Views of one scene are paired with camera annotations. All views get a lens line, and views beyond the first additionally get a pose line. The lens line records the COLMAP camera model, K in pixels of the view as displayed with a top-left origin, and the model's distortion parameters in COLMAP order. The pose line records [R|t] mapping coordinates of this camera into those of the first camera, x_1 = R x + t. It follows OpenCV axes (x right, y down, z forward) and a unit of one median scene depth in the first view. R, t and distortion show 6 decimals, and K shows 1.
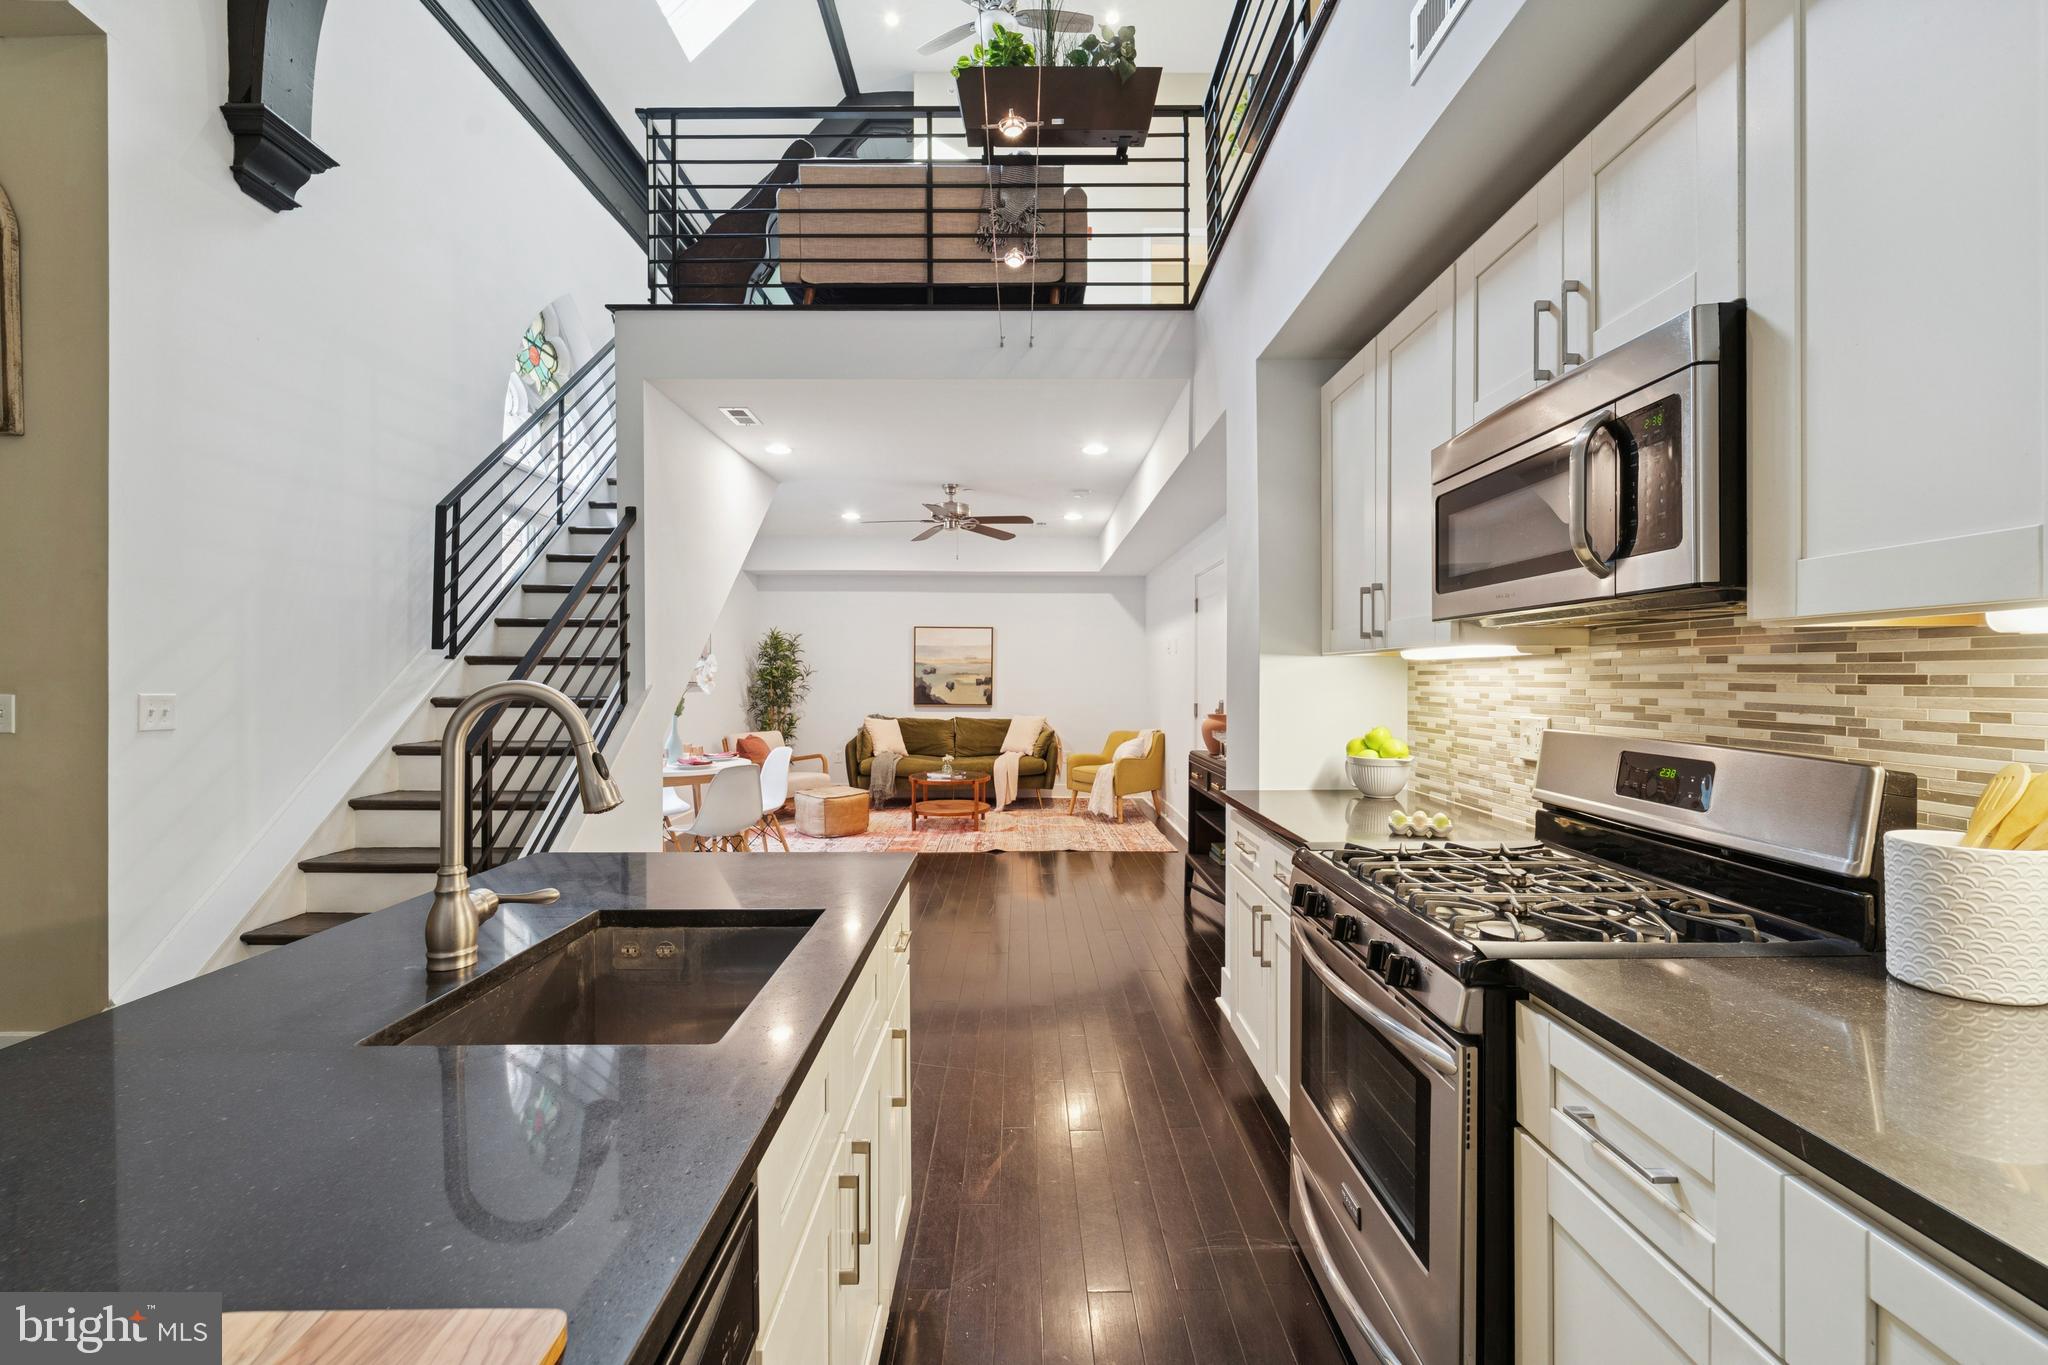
lens RADIAL K [[850.6, 0, 1009.4], [0, 850.6, 673.5], [0, 0, 1]] dist [-0.000615, -0.000363]
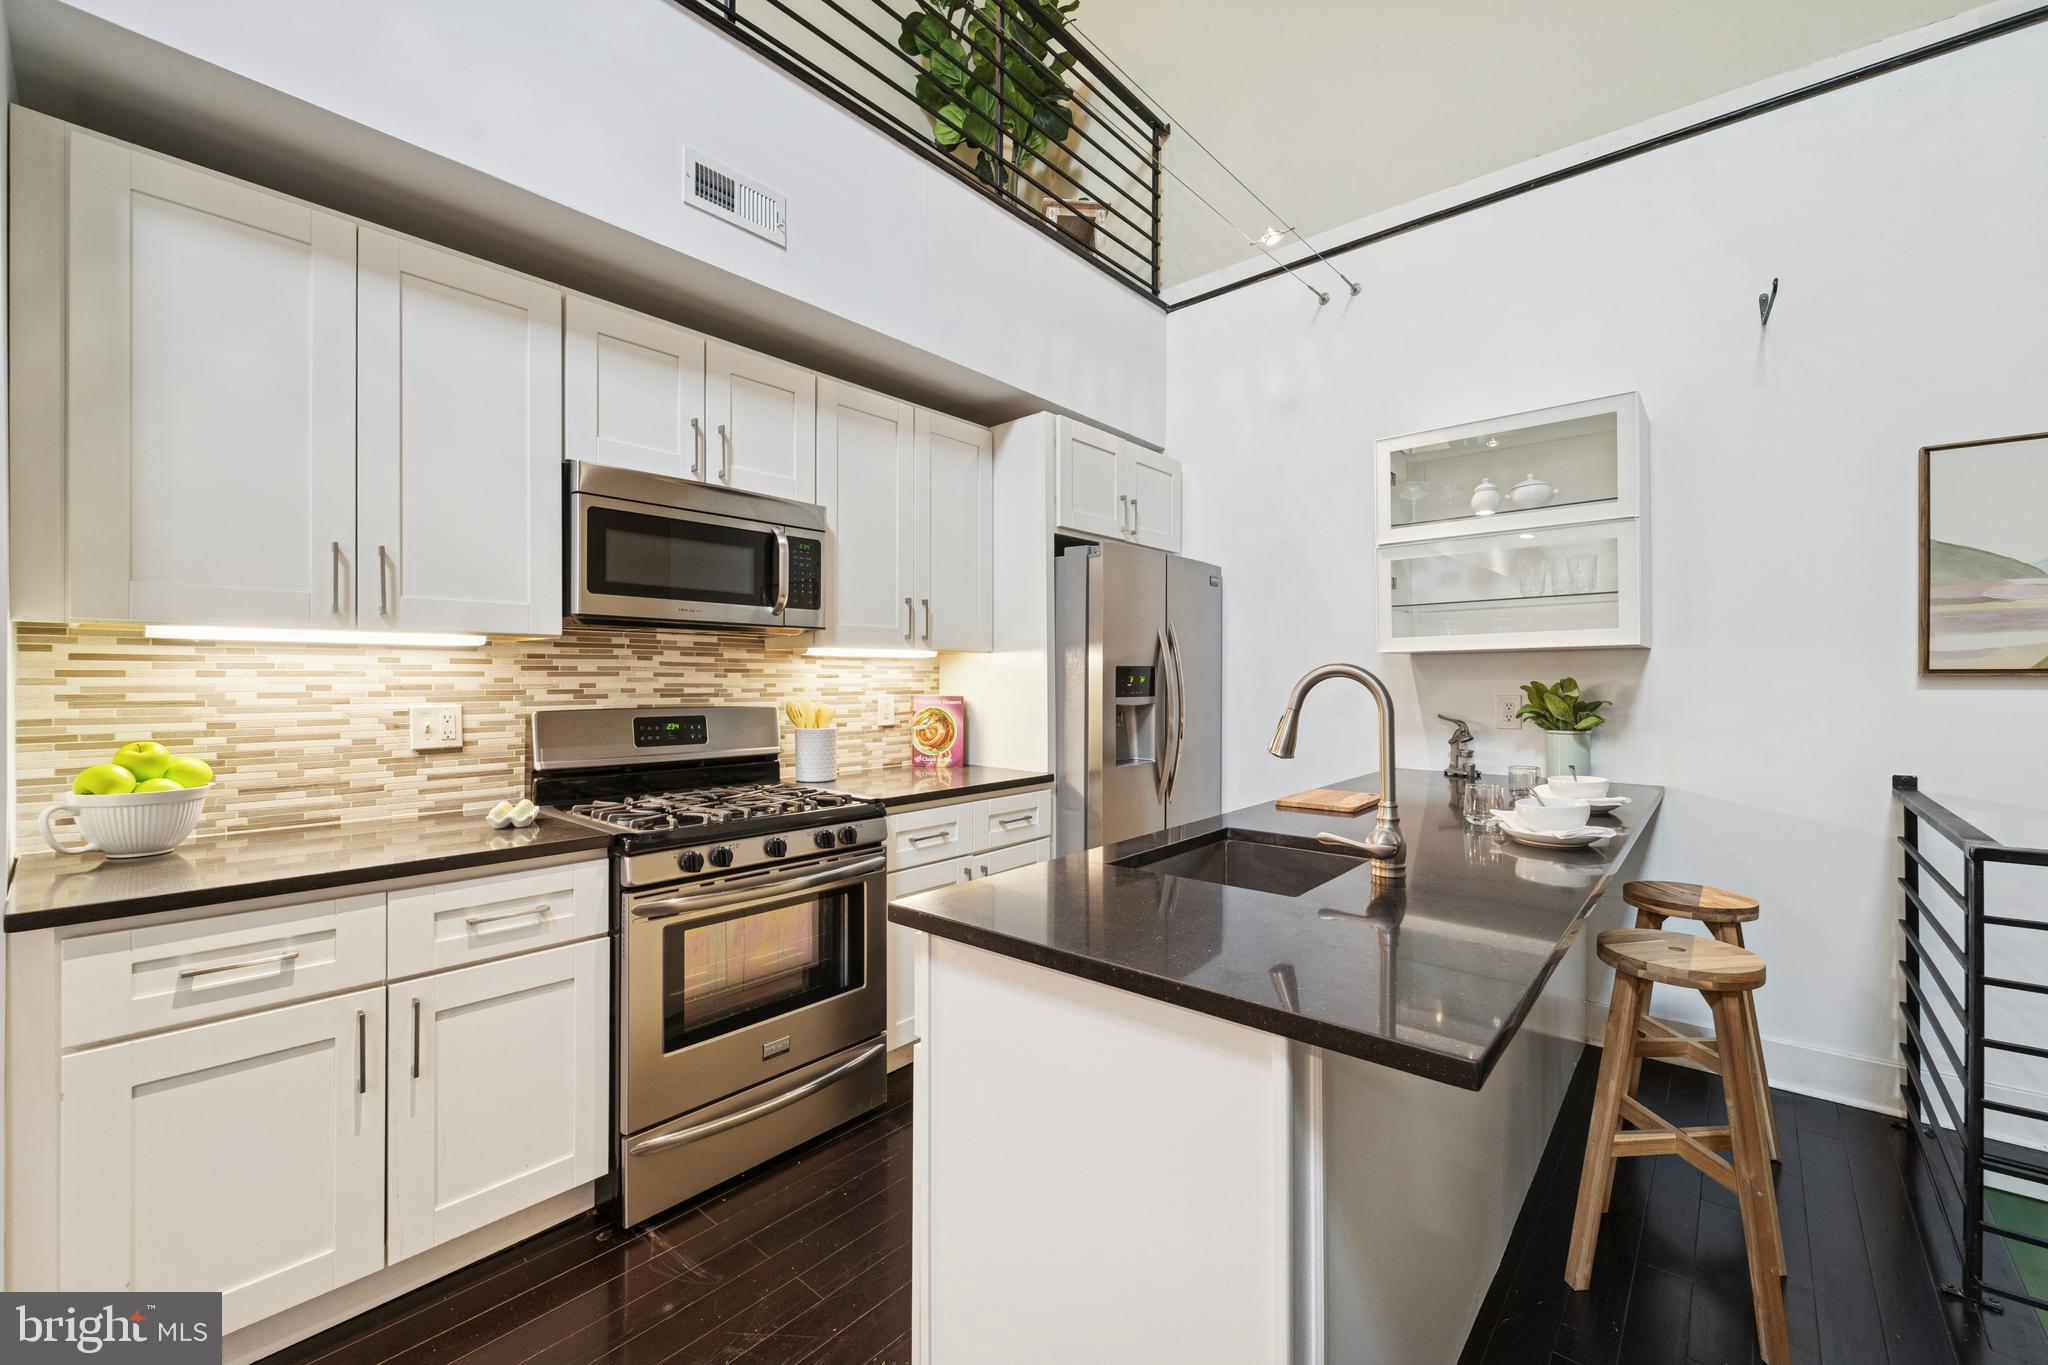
lens RADIAL K [[829.7, 0, 1024.0], [0, 829.7, 682.5], [0, 0, 1]] dist [-0.001139, 0.000138]
pose [[-0.764714, -0.000423, 0.644369, -0.172297], [-0.000408, 1.000000, 0.000173, 0.006875], [-0.644369, -0.000130, -0.764715, 0.394944]]
